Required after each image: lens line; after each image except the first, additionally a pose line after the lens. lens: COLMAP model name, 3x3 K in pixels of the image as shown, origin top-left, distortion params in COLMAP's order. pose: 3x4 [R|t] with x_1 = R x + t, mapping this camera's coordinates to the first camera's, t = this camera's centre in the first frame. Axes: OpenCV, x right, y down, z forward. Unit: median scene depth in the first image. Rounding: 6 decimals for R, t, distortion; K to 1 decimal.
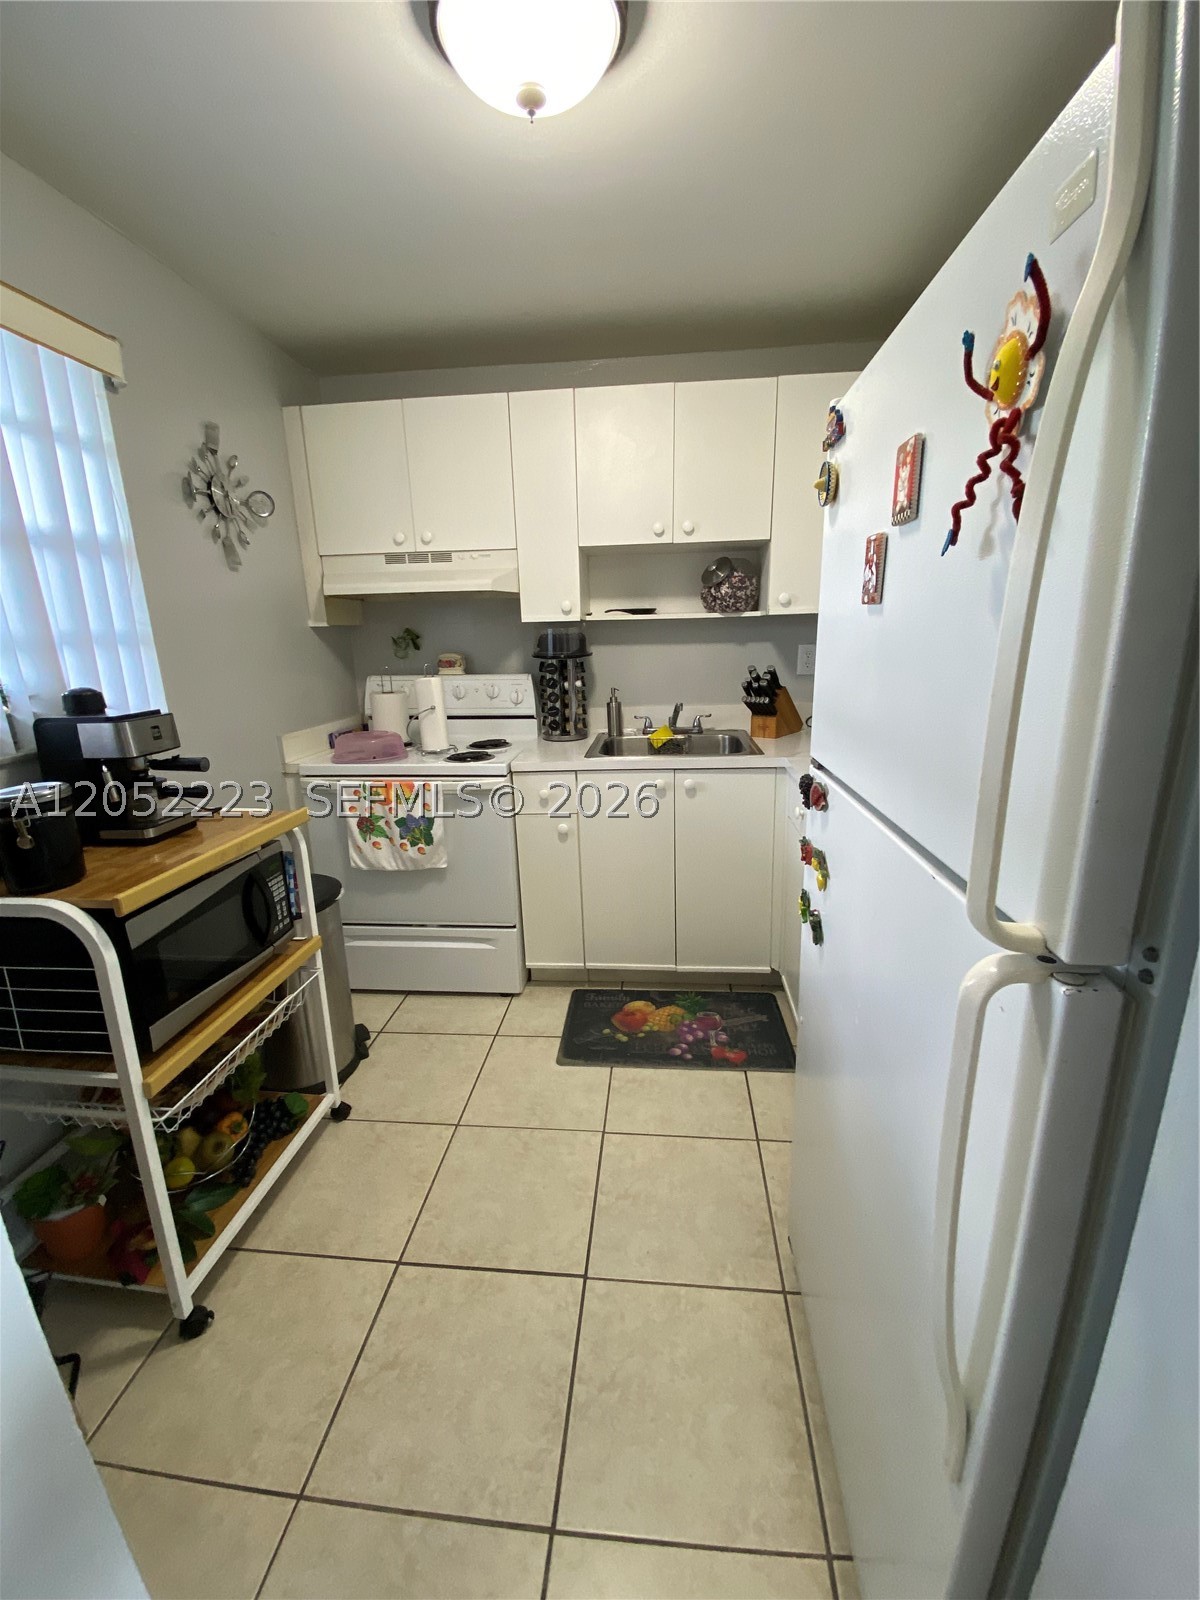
lens RADIAL K [[643.3, 0, 601.3], [0, 643.3, 795.1], [0, 0, 1]] dist [0.027298, -0.022658]
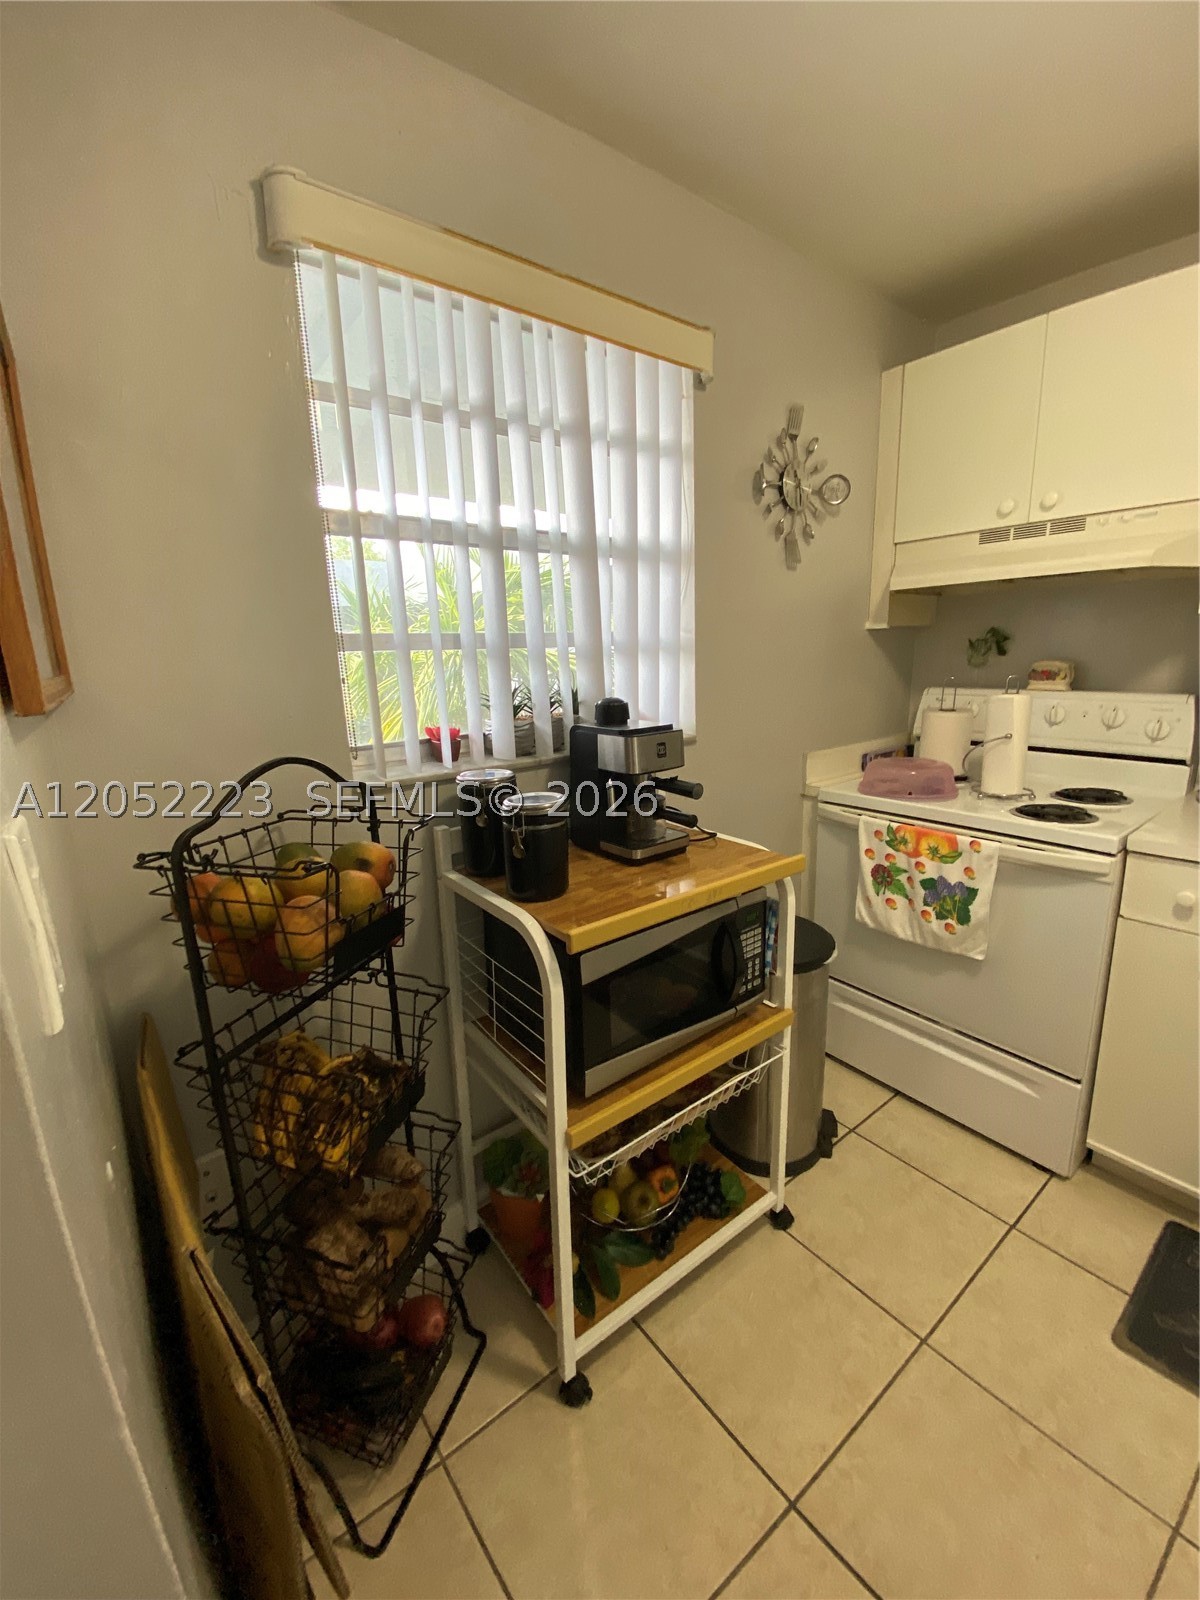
lens RADIAL K [[643.3, 0, 601.3], [0, 643.3, 795.1], [0, 0, 1]] dist [0.027298, -0.022658]
pose [[0.684347, 0.165105, -0.710218, -0.056333], [-0.164453, 0.983879, 0.070262, -0.057322], [0.710369, 0.068714, 0.700467, 0.206593]]
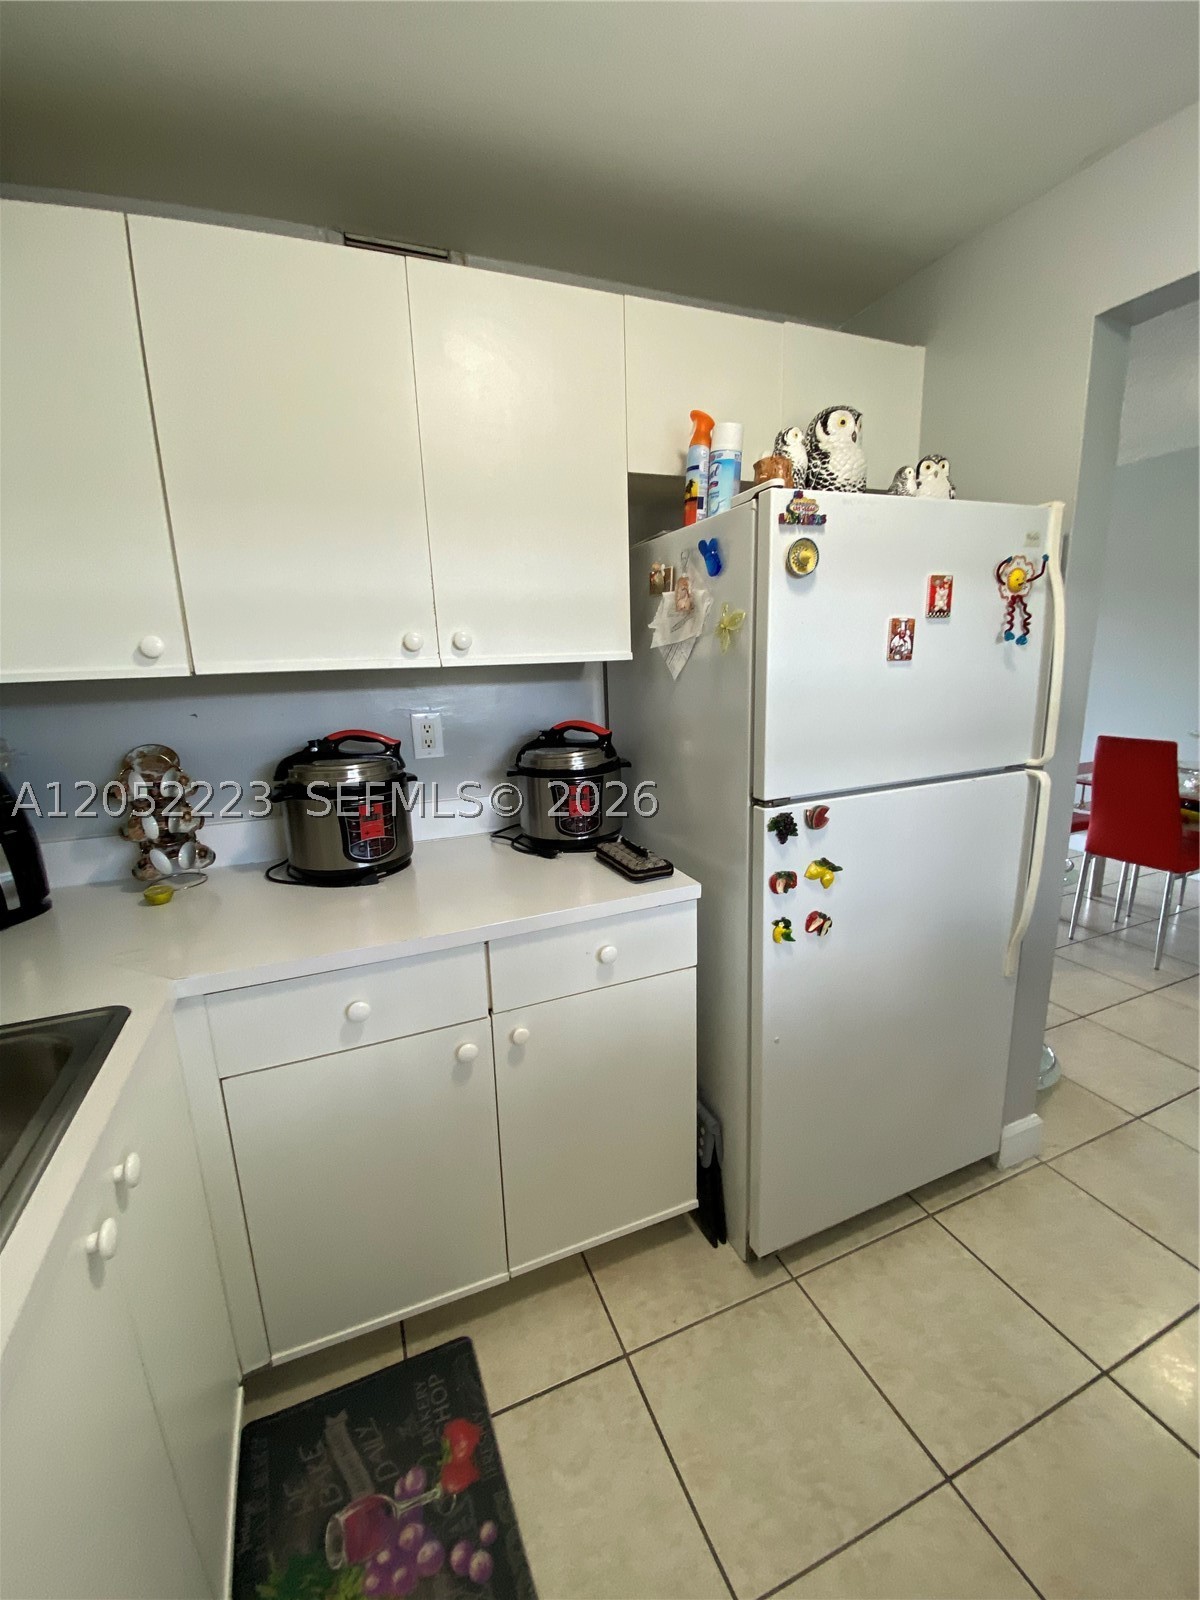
lens RADIAL K [[643.3, 0, 601.3], [0, 643.3, 795.1], [0, 0, 1]] dist [0.027298, -0.022658]
pose [[-0.465761, -0.146721, 0.872663, -0.271899], [0.256531, 0.921425, 0.291836, -0.261166], [-0.846911, 0.359790, -0.391525, 0.959335]]
